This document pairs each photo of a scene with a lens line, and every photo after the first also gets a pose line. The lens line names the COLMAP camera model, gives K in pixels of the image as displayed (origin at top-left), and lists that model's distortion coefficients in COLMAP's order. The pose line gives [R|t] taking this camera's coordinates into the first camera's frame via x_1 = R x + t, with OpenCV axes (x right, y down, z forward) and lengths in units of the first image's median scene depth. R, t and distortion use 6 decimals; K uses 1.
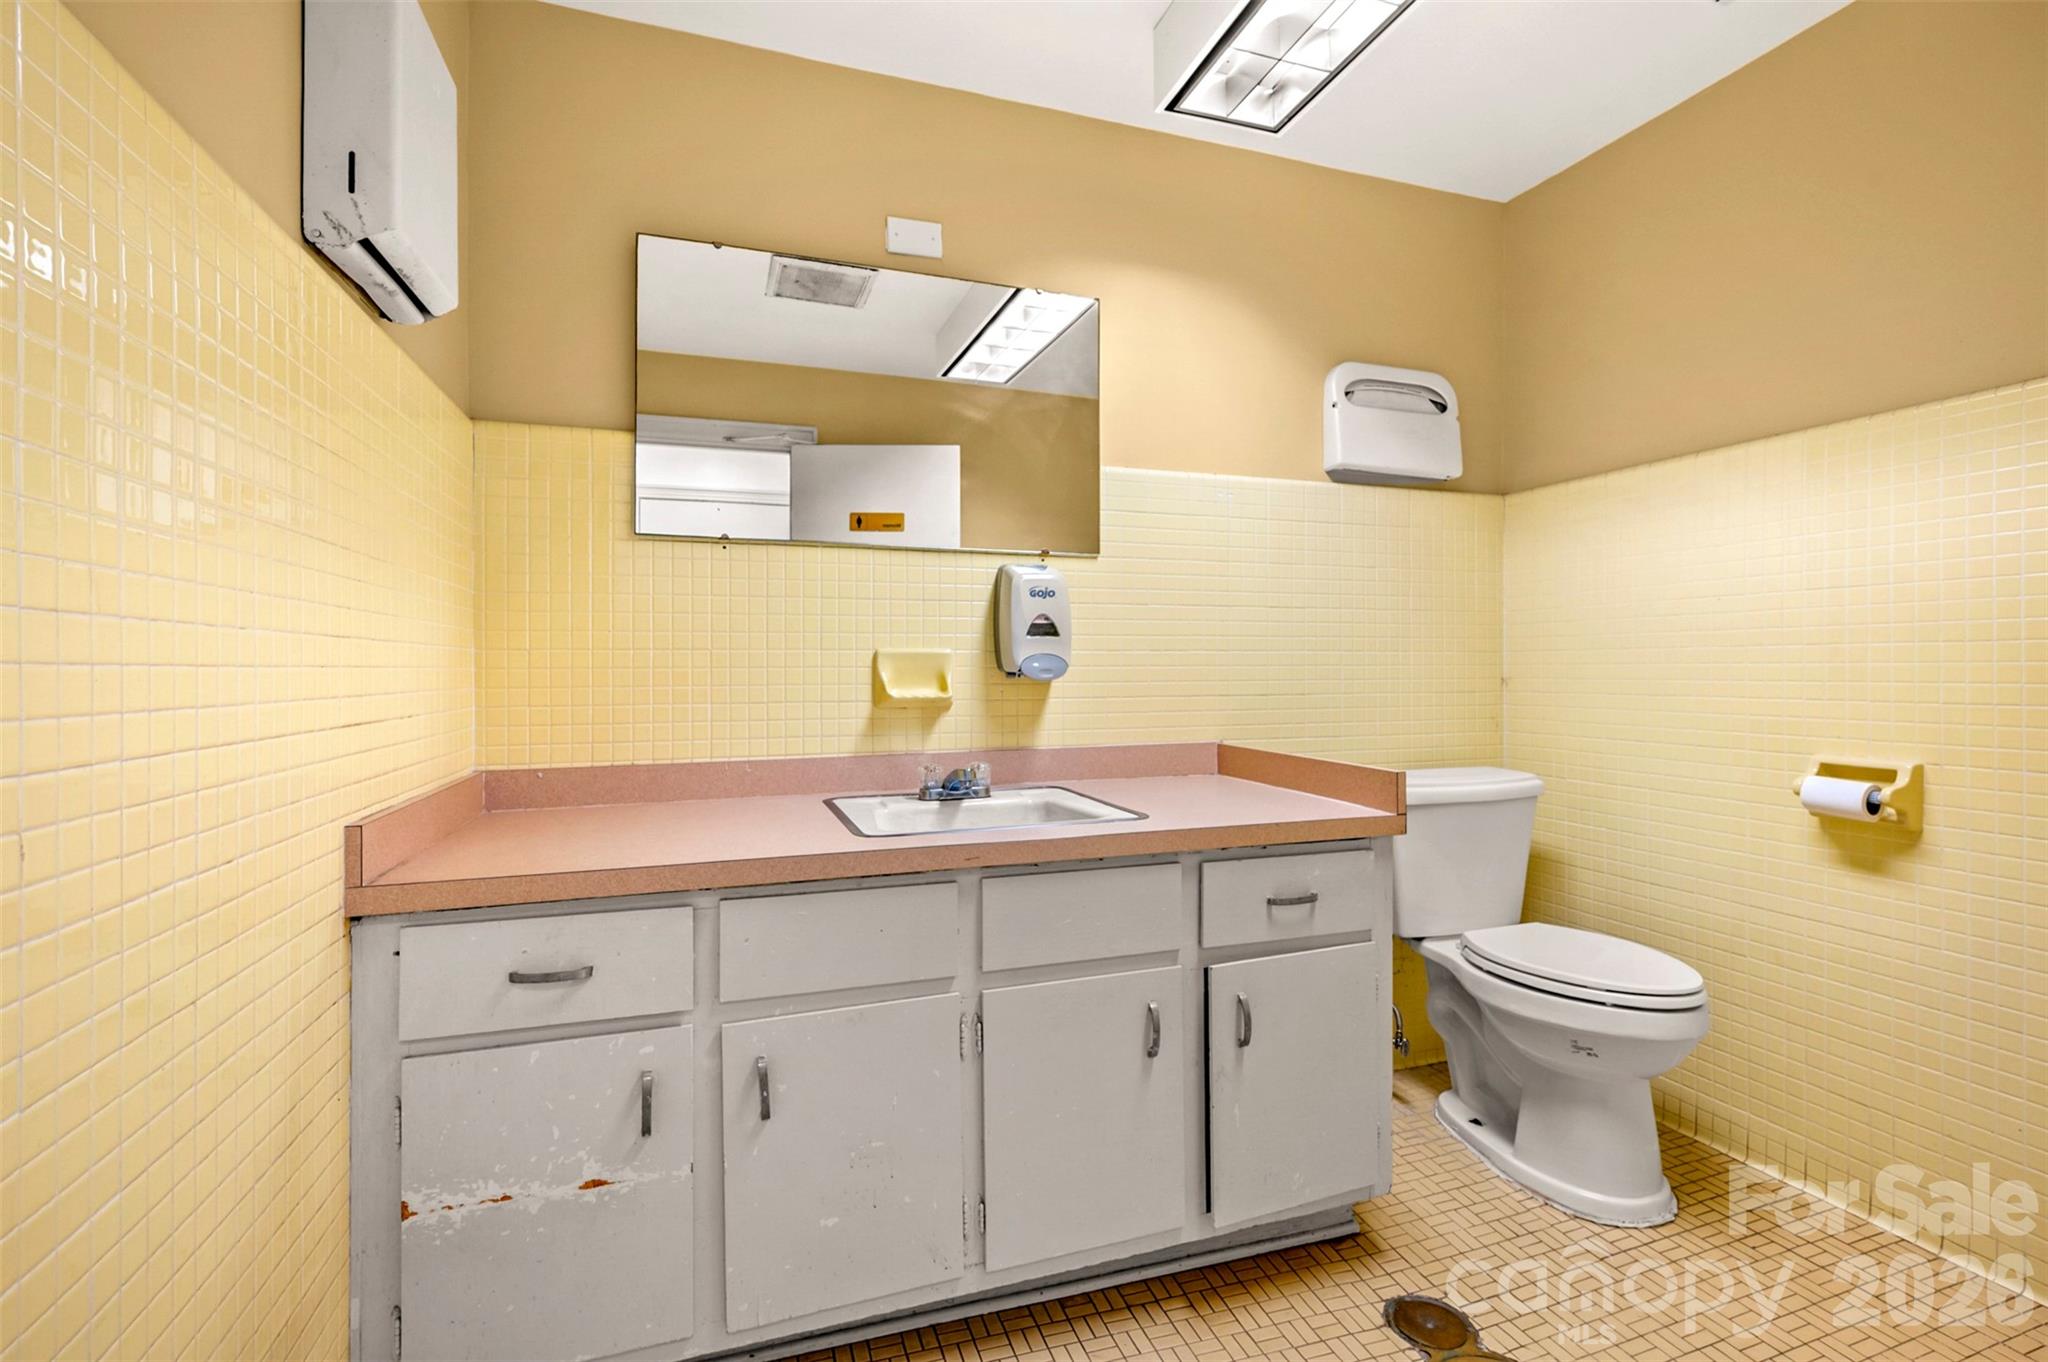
lens RADIAL K [[940.1, 0, 1026.9], [0, 940.1, 673.6], [0, 0, 1]] dist [-0.000342, -0.000993]
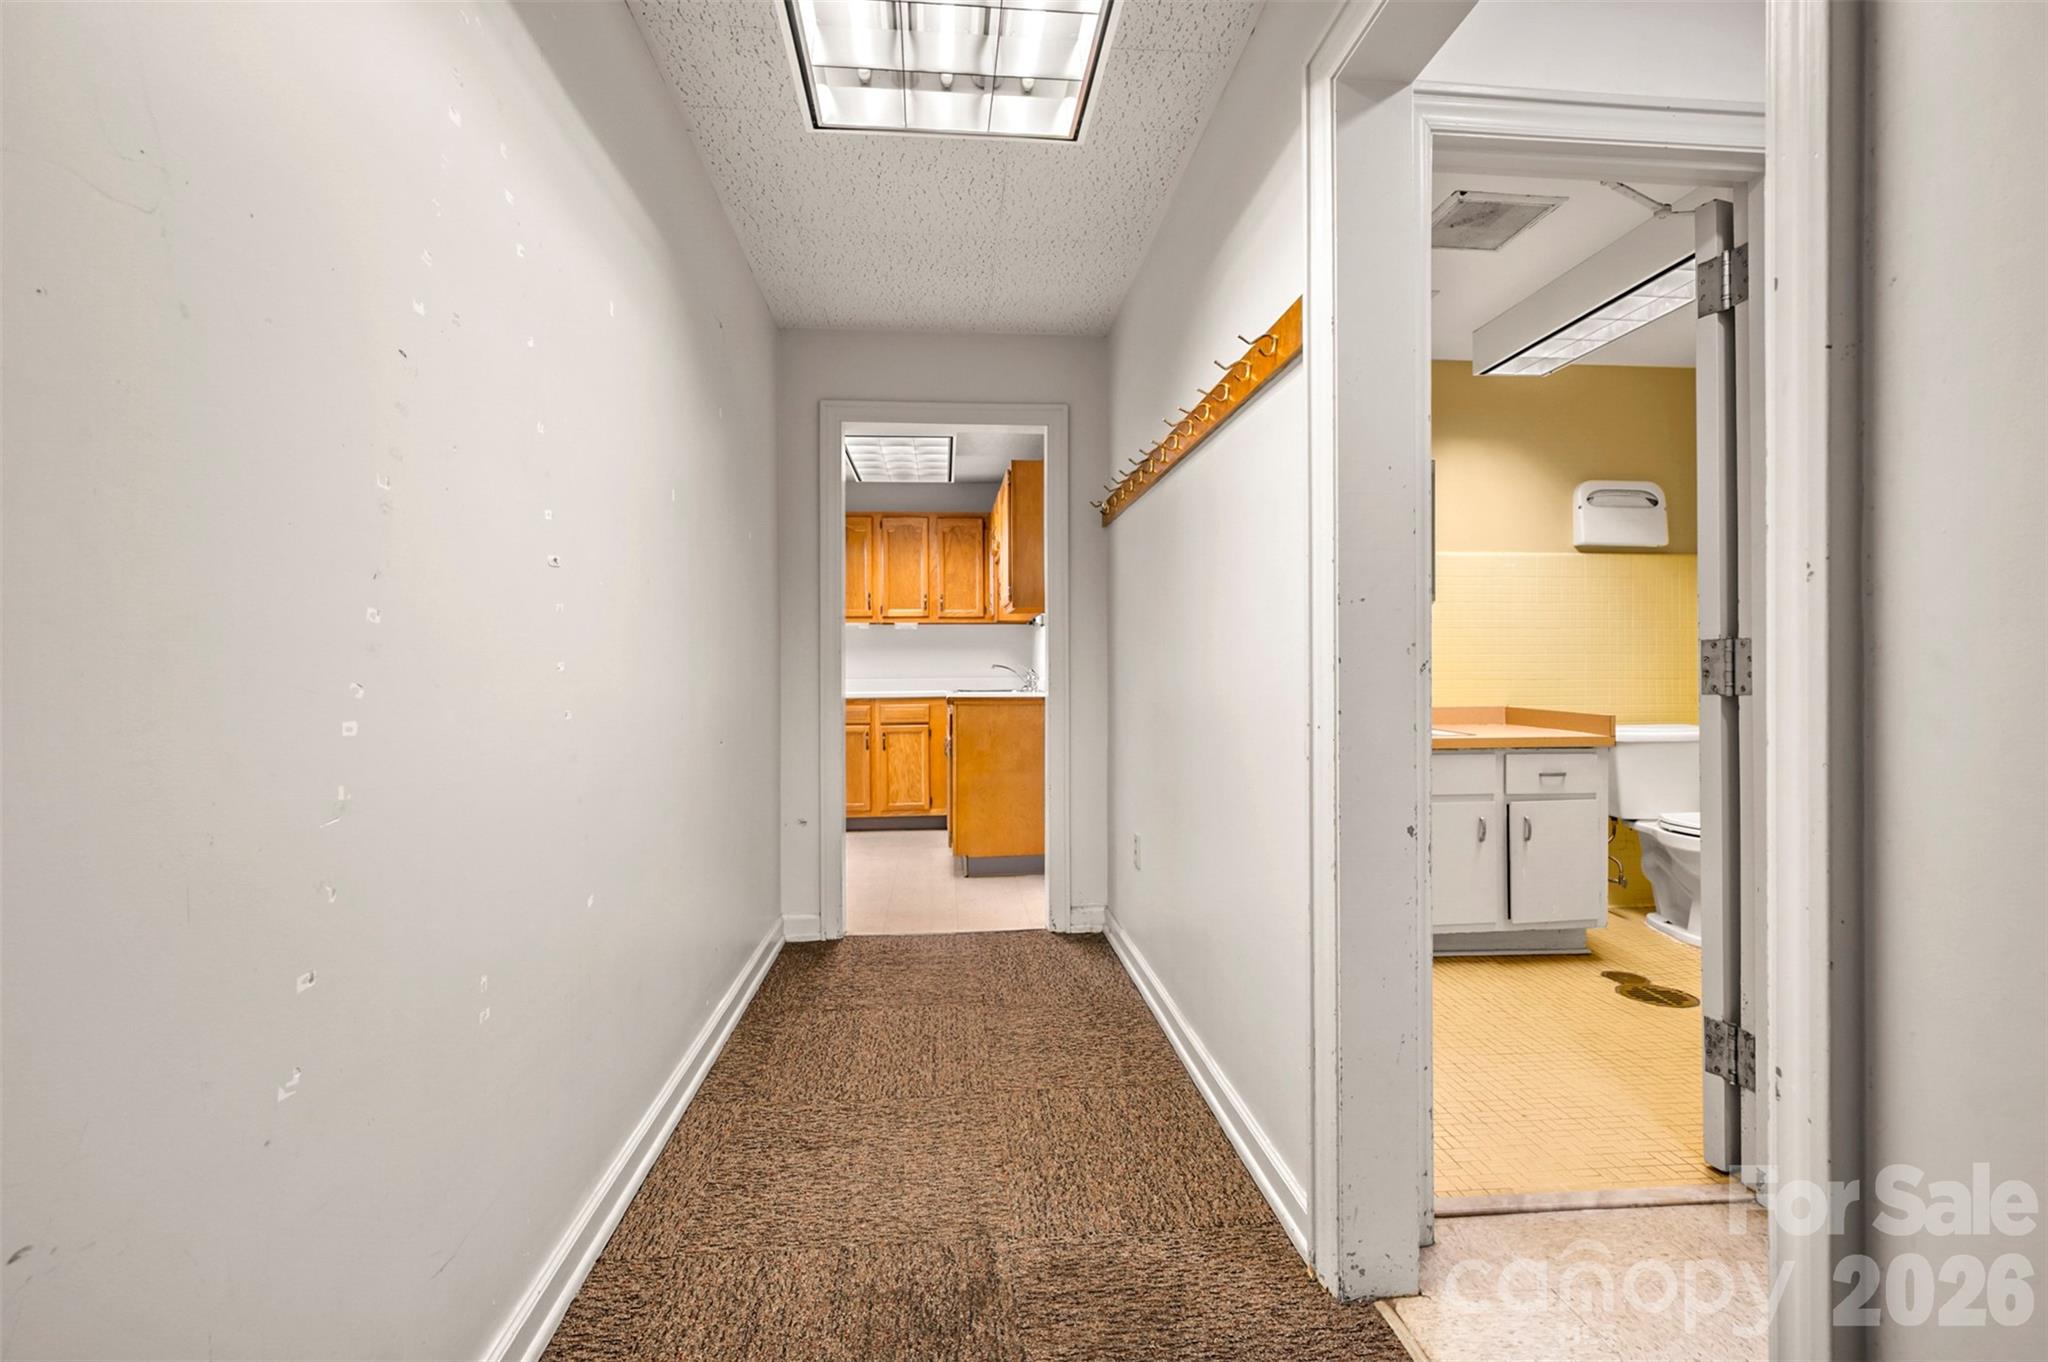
lens RADIAL K [[940.1, 0, 1030.1], [0, 940.1, 673.2], [0, 0, 1]] dist [-0.000342, -0.000993]
pose [[0.973175, 0.000720, -0.230063, -0.363193], [-0.001245, 0.999997, -0.002139, 0.023736], [0.230061, 0.002368, 0.973173, -1.284703]]
